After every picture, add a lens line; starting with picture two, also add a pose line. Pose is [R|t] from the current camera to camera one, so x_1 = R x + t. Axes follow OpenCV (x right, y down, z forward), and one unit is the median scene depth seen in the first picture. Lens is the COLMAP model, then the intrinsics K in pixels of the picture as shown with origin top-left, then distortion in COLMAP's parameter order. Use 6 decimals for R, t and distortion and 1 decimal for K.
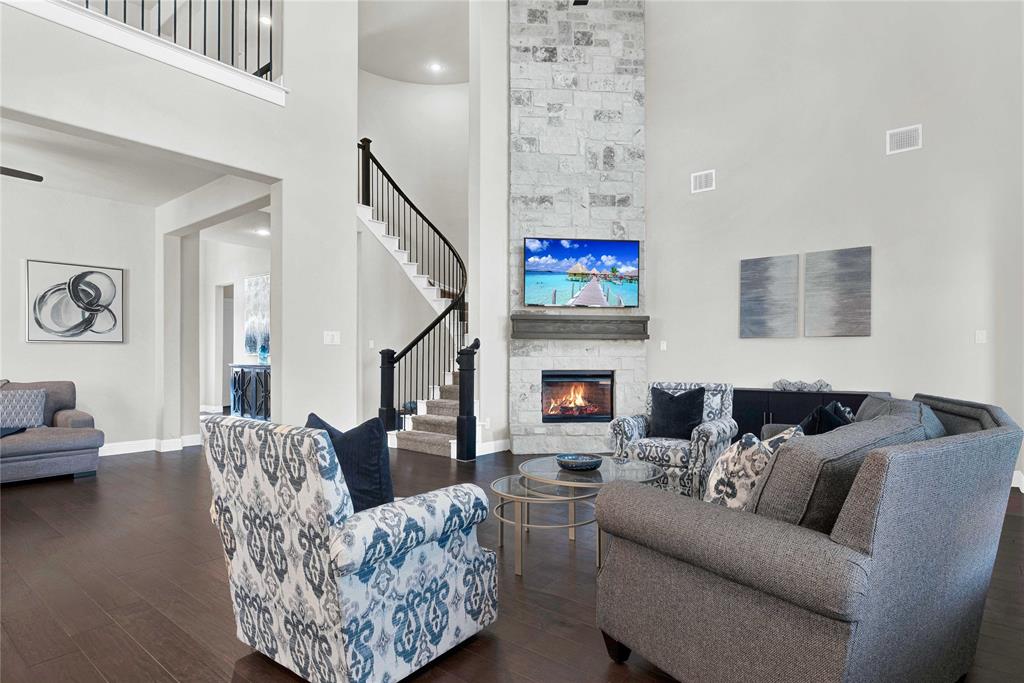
lens RADIAL K [[543.4, 0, 509.9], [0, 543.4, 342.5], [0, 0, 1]] dist [-0.010053, -0.000225]
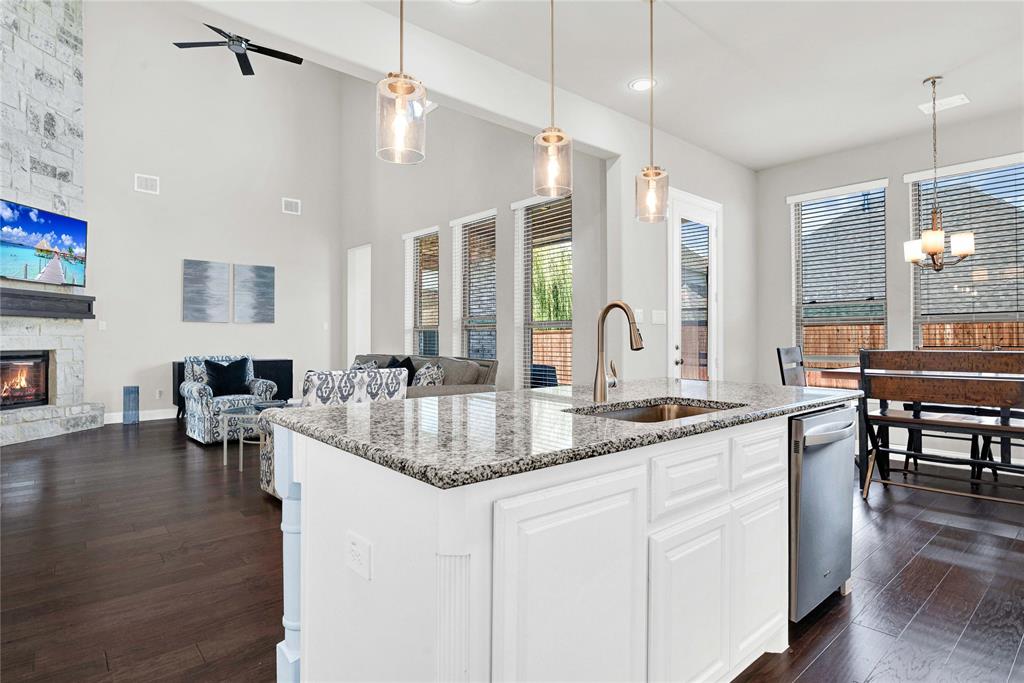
lens RADIAL K [[543.4, 0, 513.9], [0, 543.4, 340.1], [0, 0, 1]] dist [-0.010053, -0.000225]
pose [[0.132098, 0.001422, 0.991236, -0.656015], [-0.019315, 0.999813, 0.001139, 0.017482], [-0.991048, -0.019296, 0.132101, 0.068678]]
